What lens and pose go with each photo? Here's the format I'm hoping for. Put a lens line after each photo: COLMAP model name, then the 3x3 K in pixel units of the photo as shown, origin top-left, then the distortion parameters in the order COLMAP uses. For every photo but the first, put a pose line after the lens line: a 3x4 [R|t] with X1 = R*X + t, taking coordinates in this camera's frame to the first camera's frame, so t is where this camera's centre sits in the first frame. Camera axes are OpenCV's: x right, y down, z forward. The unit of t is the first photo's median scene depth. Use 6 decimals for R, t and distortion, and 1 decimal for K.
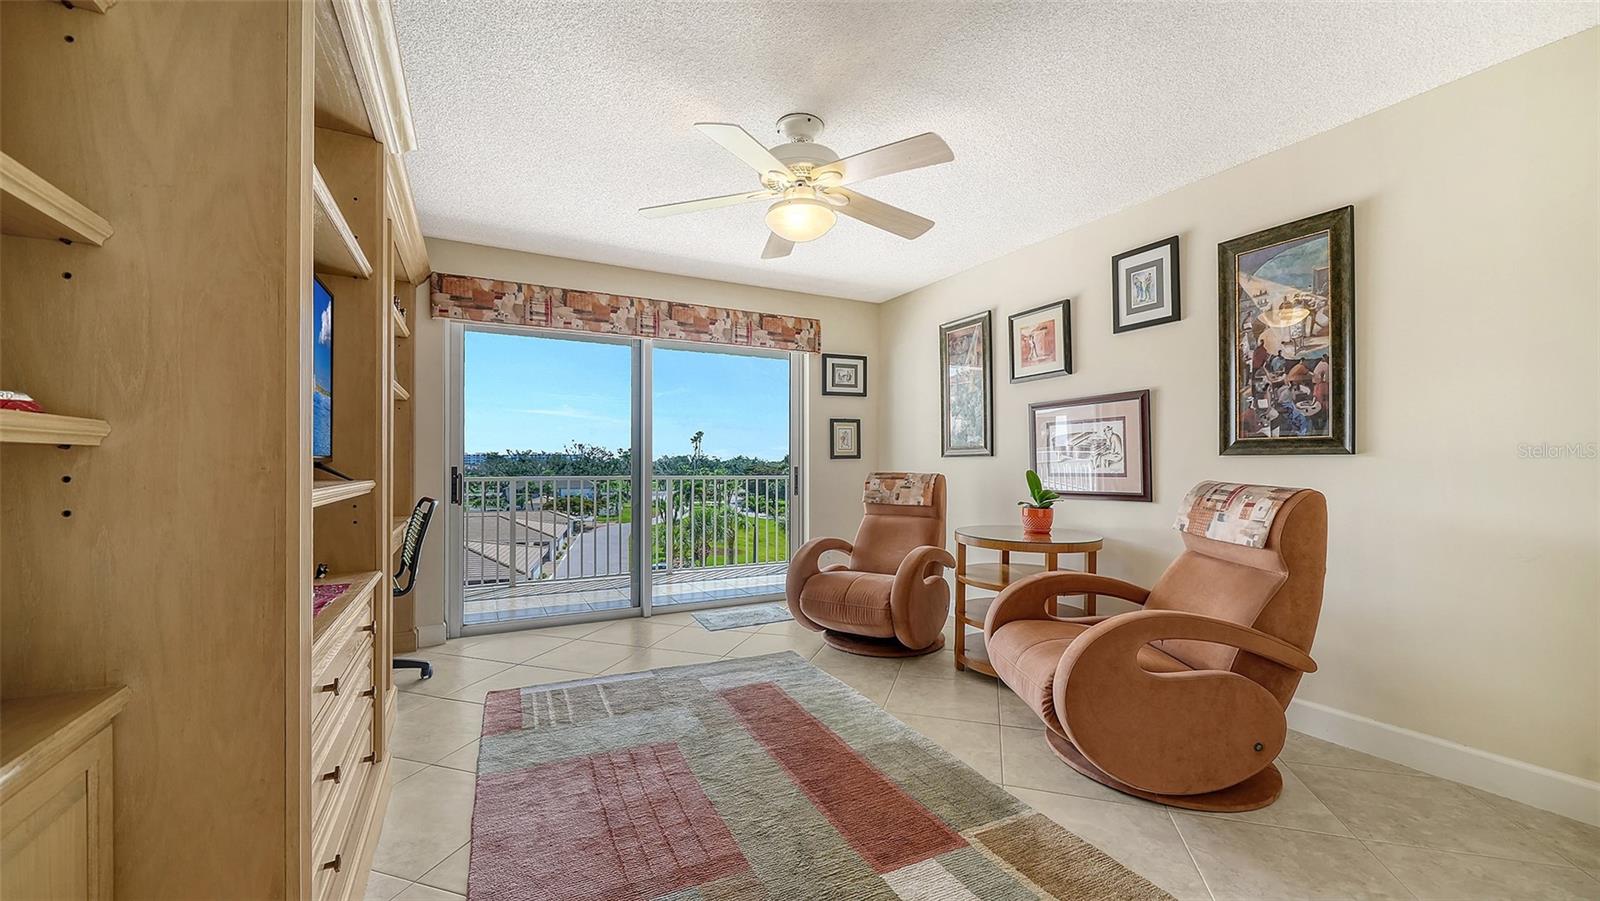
lens RADIAL K [[594.9, 0, 810.5], [0, 594.9, 458.9], [0, 0, 1]] dist [-0.001586, -0.000563]
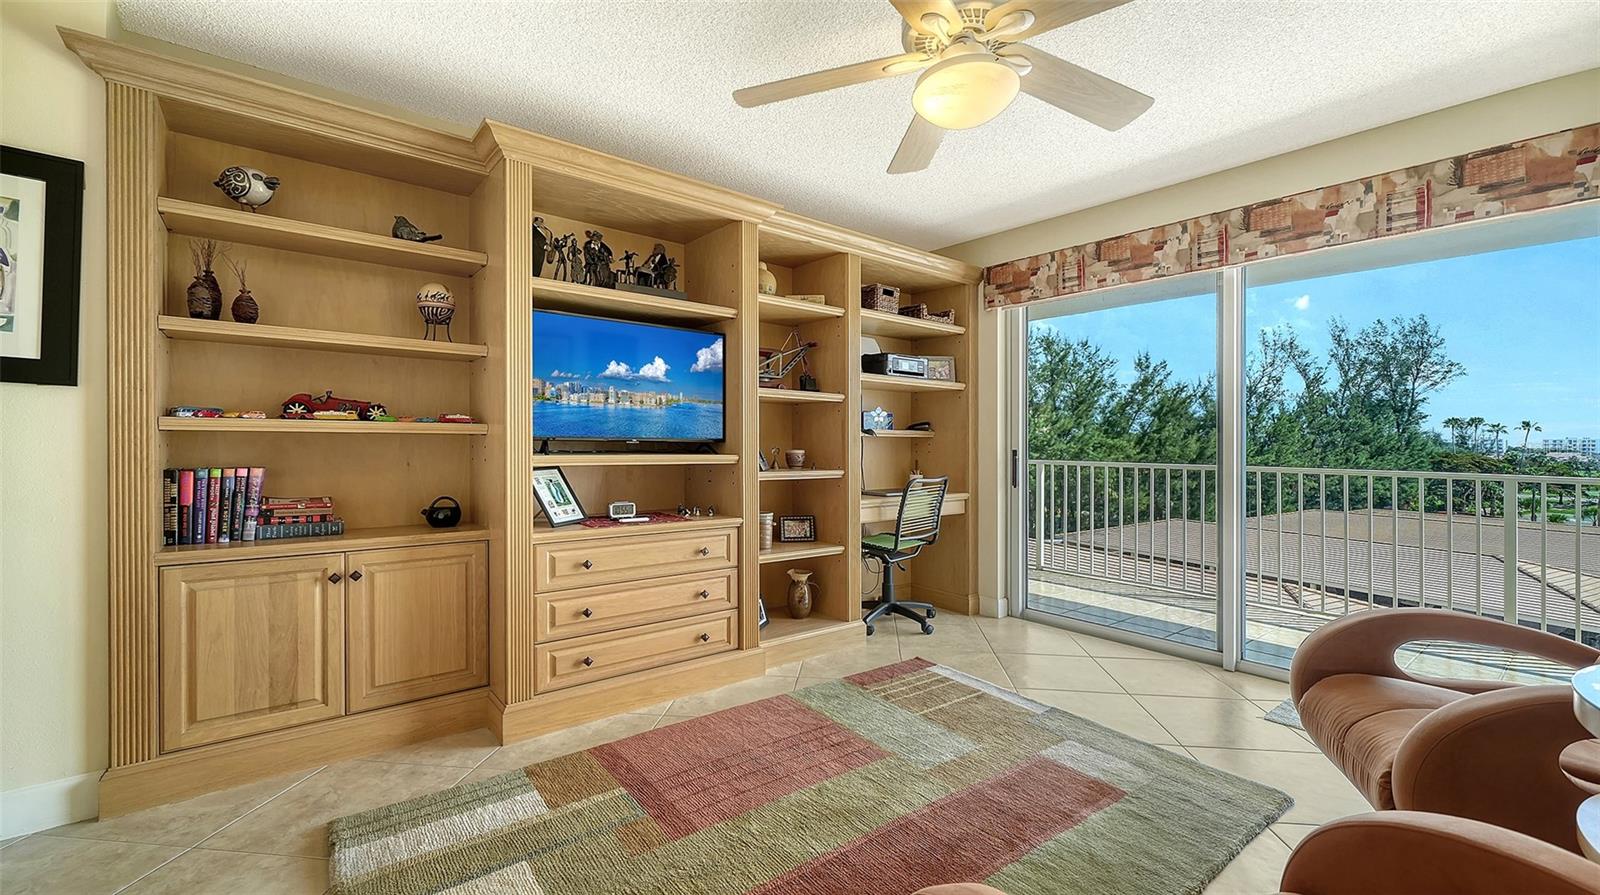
lens RADIAL K [[636.0, 0, 764.4], [0, 636.0, 439.2], [0, 0, 1]] dist [-0.009941, -0.000385]
pose [[0.186258, -0.004798, -0.982489, 0.500873], [-0.002132, 0.999984, -0.005288, 0.003091], [0.982498, 0.003080, 0.186245, 0.474497]]
